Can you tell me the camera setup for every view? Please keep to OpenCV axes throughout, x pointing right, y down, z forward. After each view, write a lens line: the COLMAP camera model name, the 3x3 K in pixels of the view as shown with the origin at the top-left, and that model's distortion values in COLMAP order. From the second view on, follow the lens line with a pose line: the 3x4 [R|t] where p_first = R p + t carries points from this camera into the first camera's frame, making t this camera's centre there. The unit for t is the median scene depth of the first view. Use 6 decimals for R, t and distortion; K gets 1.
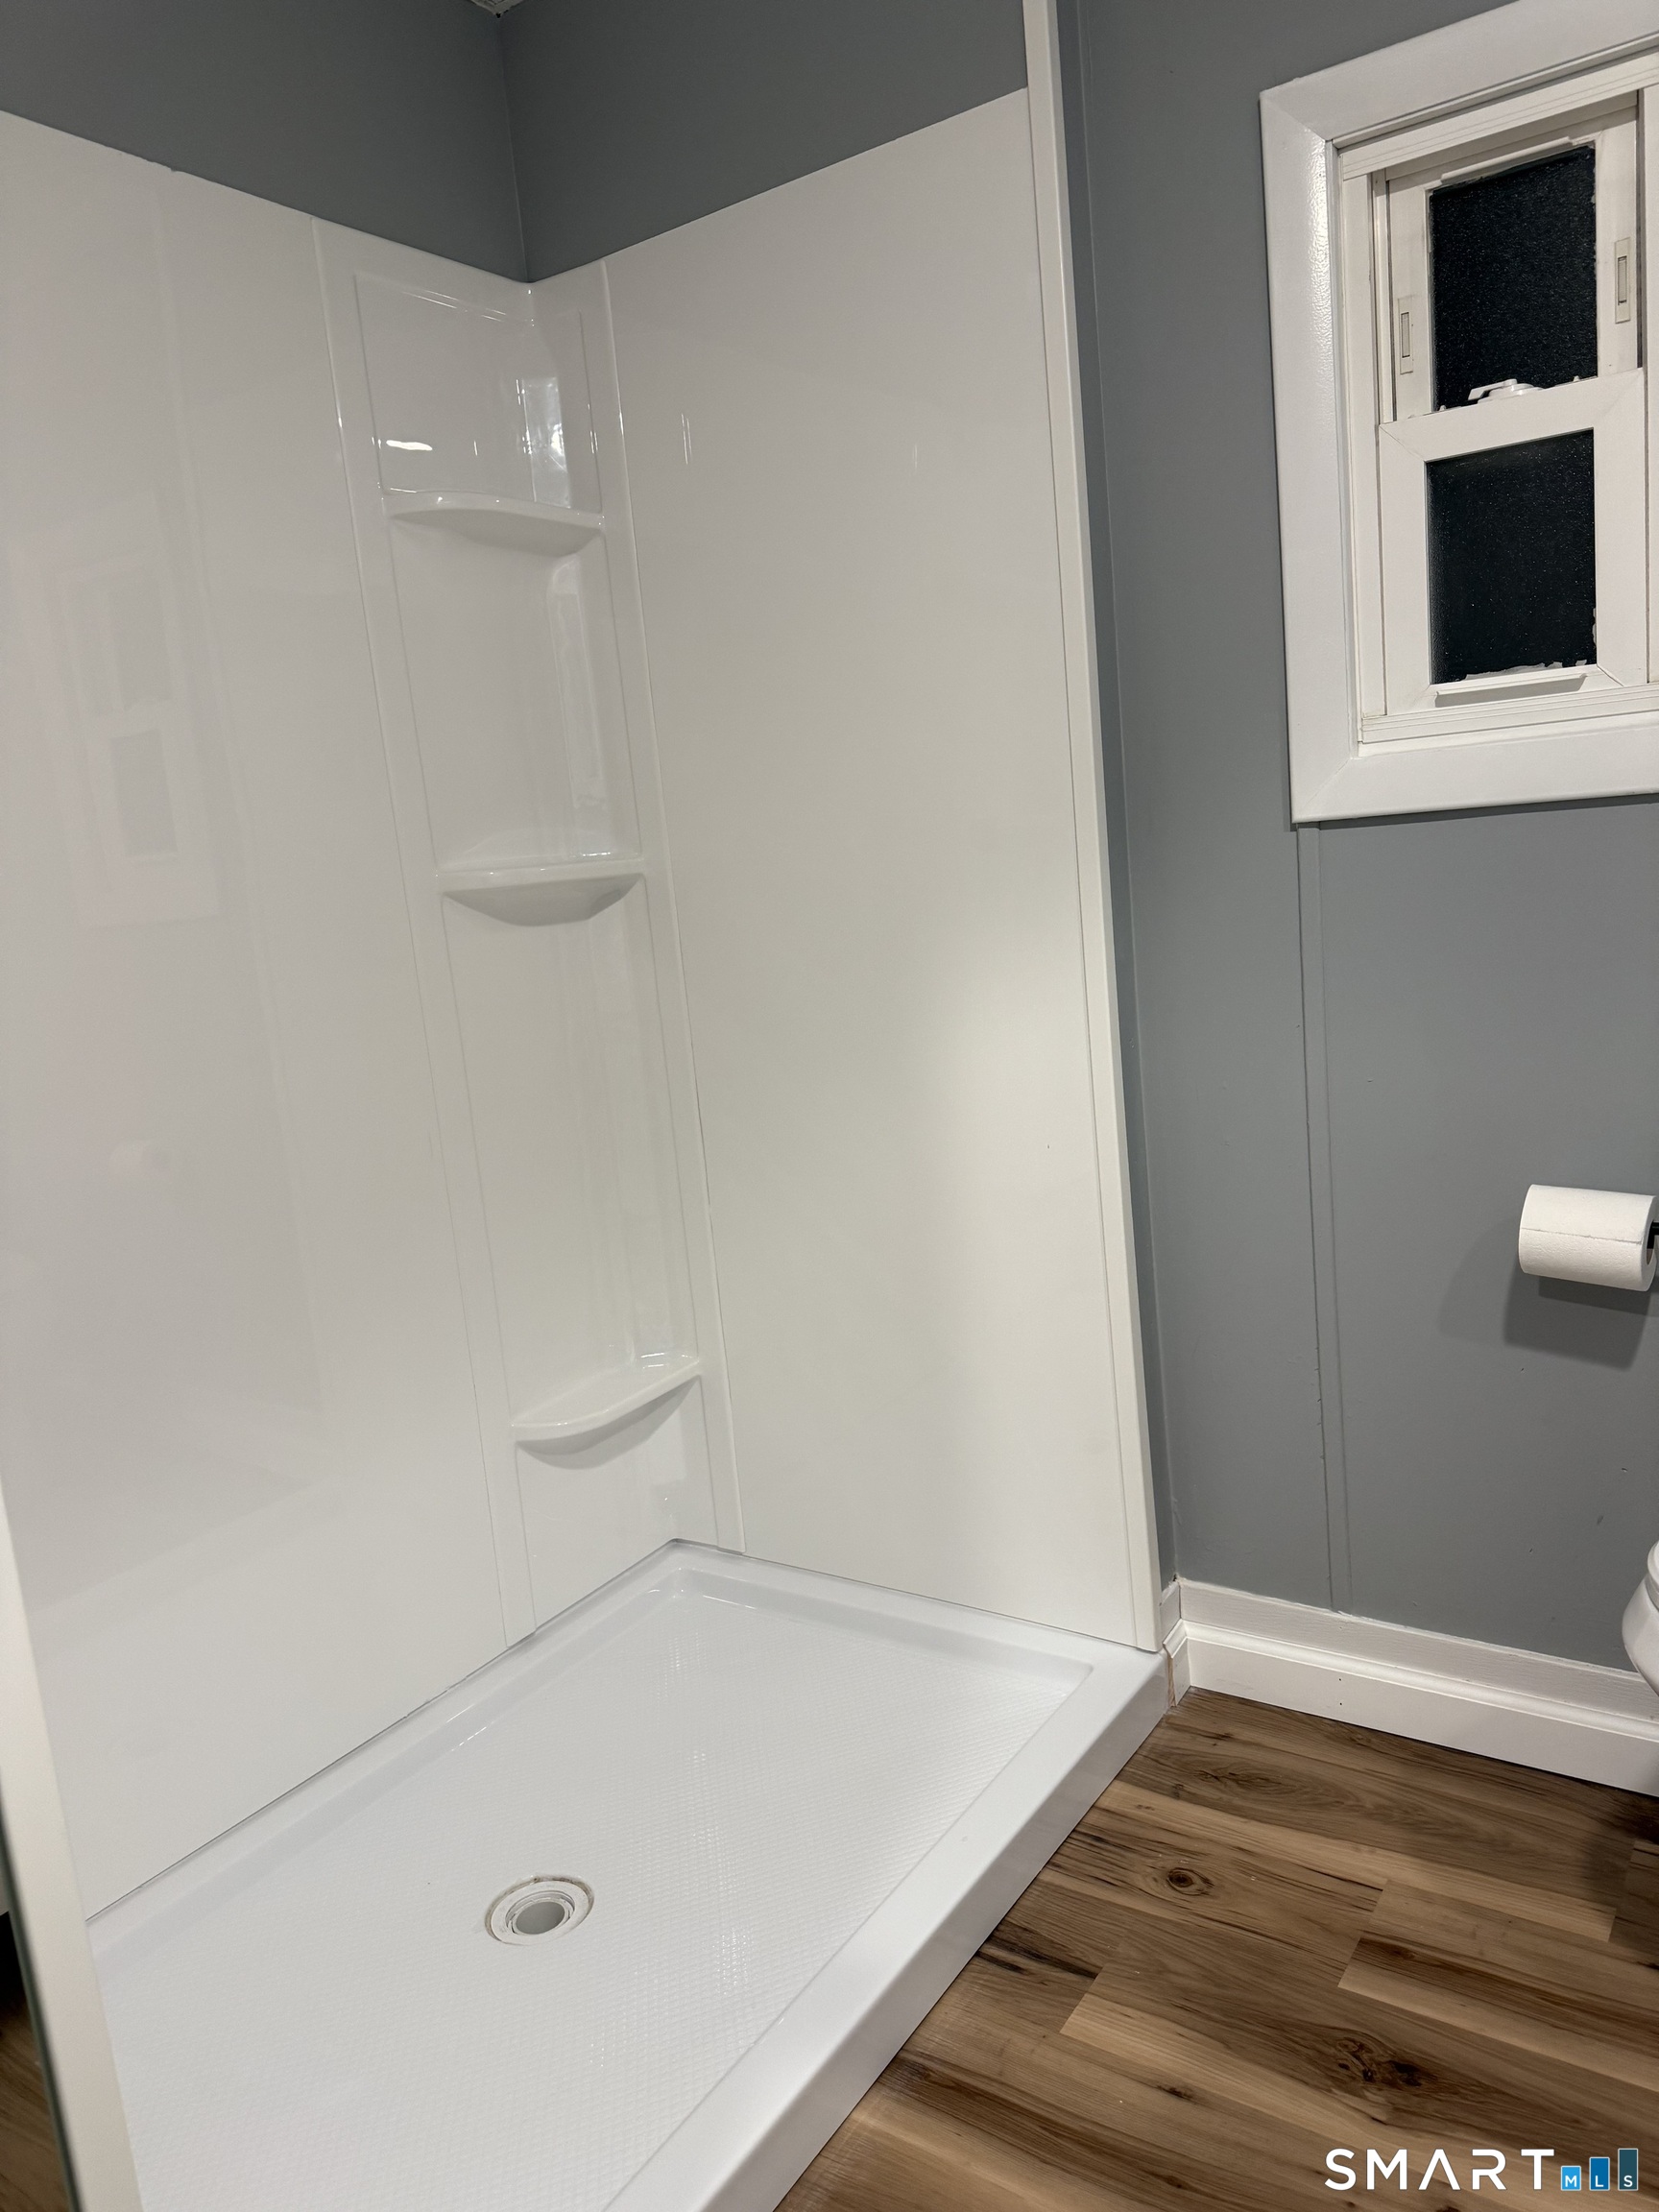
lens RADIAL K [[1562.8, 0, 821.5], [0, 1562.8, 1118.2], [0, 0, 1]] dist [0.013554, -0.016251]
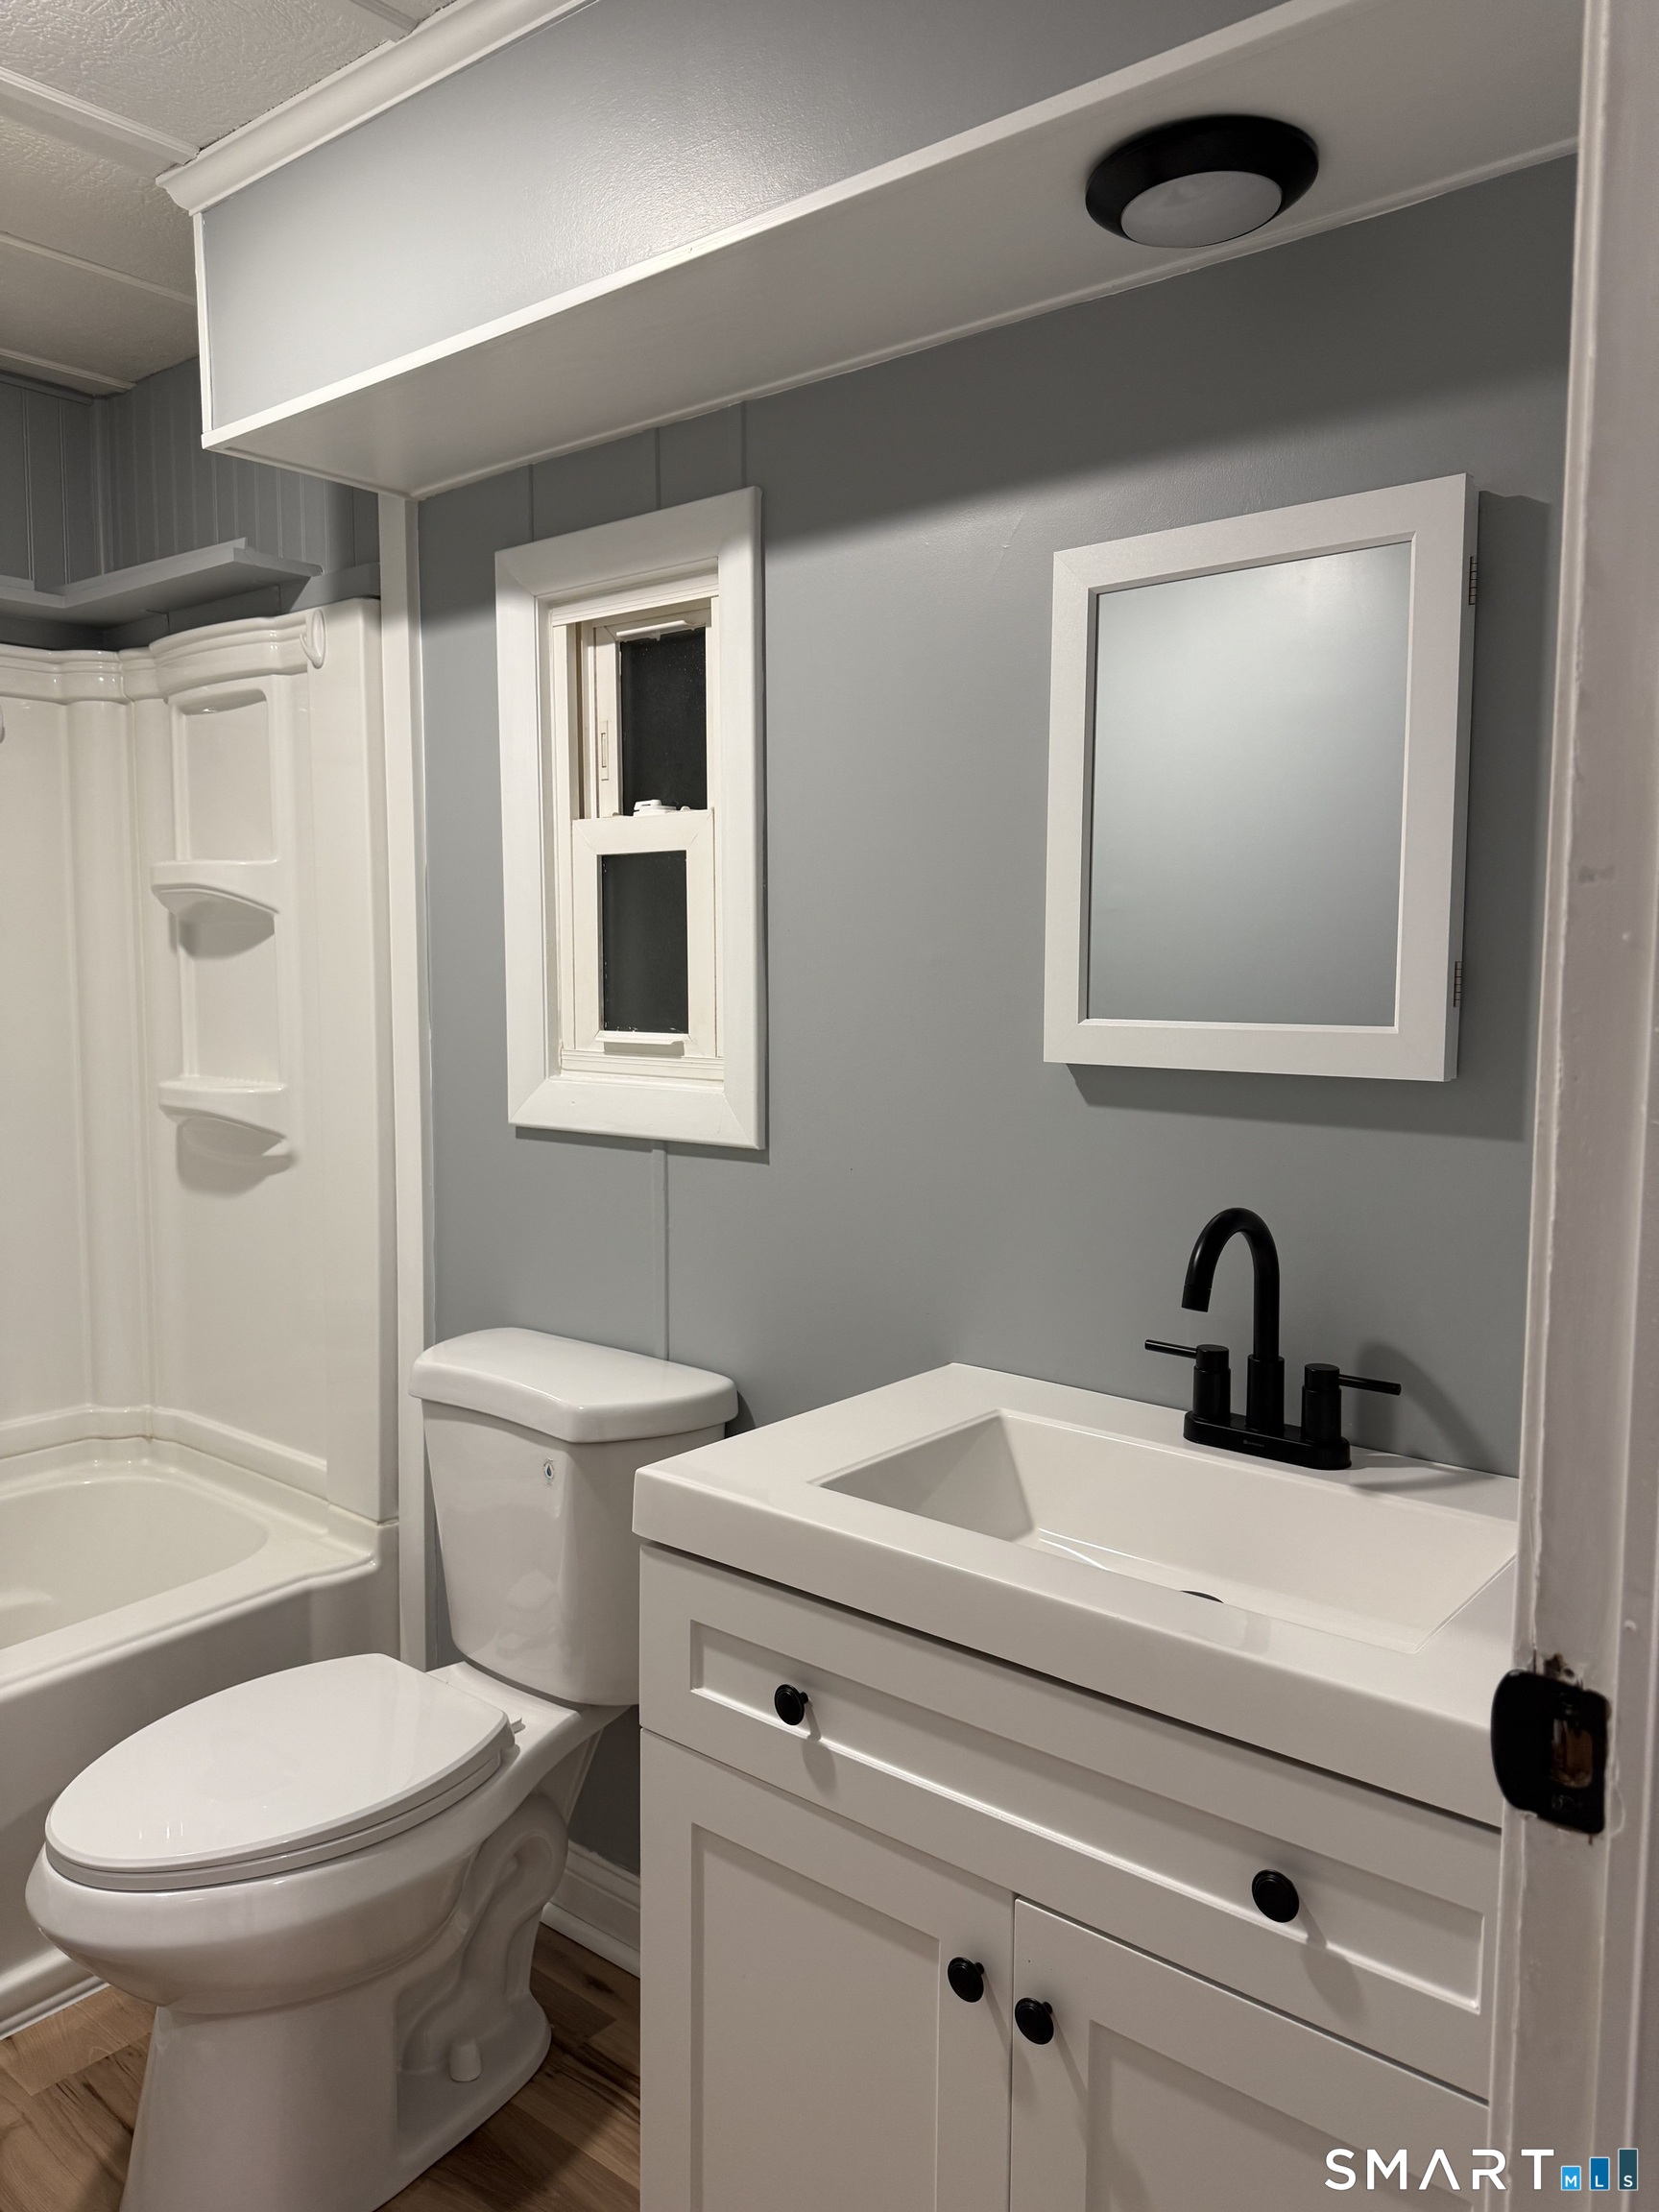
lens RADIAL K [[1562.8, 0, 834.9], [0, 1562.8, 1107.1], [0, 0, 1]] dist [0.013554, -0.016251]
pose [[0.992855, 0.099206, -0.066308, 0.682135], [-0.104157, 0.991659, -0.075916, -0.150518], [0.058224, 0.082280, 0.994907, -0.199883]]
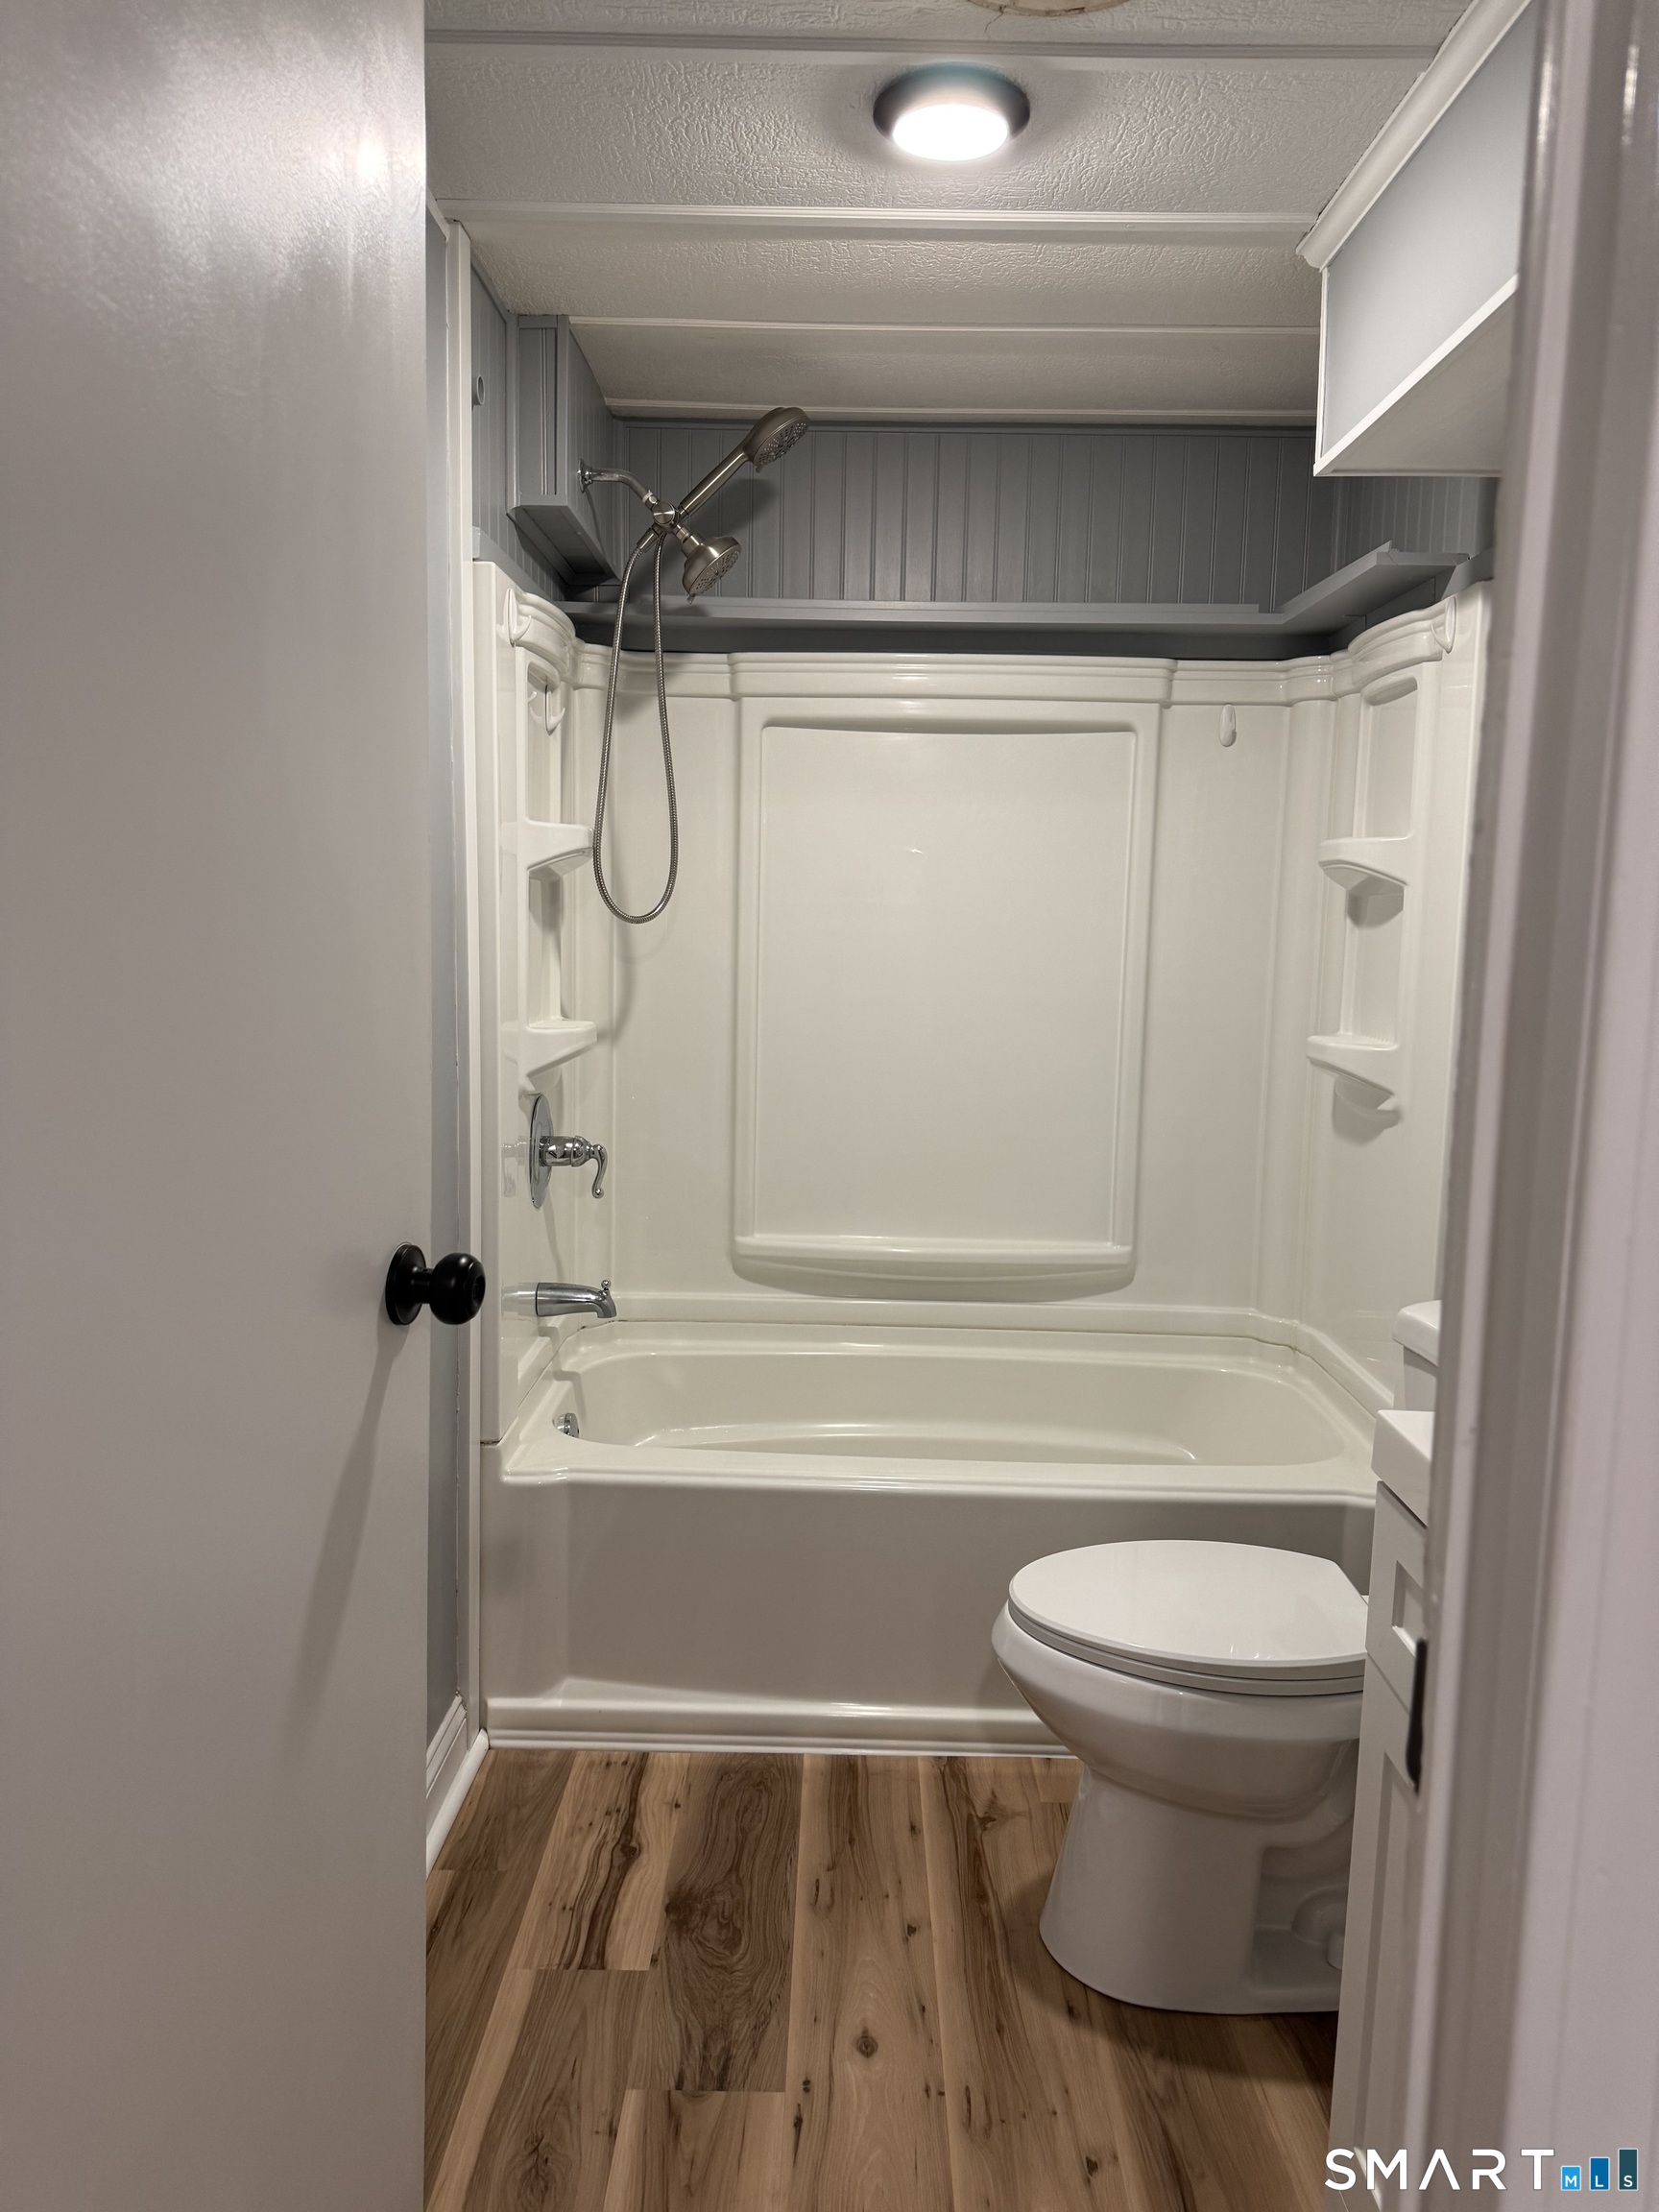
lens RADIAL K [[1562.8, 0, 840.8], [0, 1562.8, 1104.1], [0, 0, 1]] dist [0.013554, -0.016251]
pose [[0.562903, 0.199015, -0.802205, 1.238181], [-0.216438, 0.972202, 0.089316, -0.214362], [0.797681, 0.123351, 0.590330, -0.113542]]
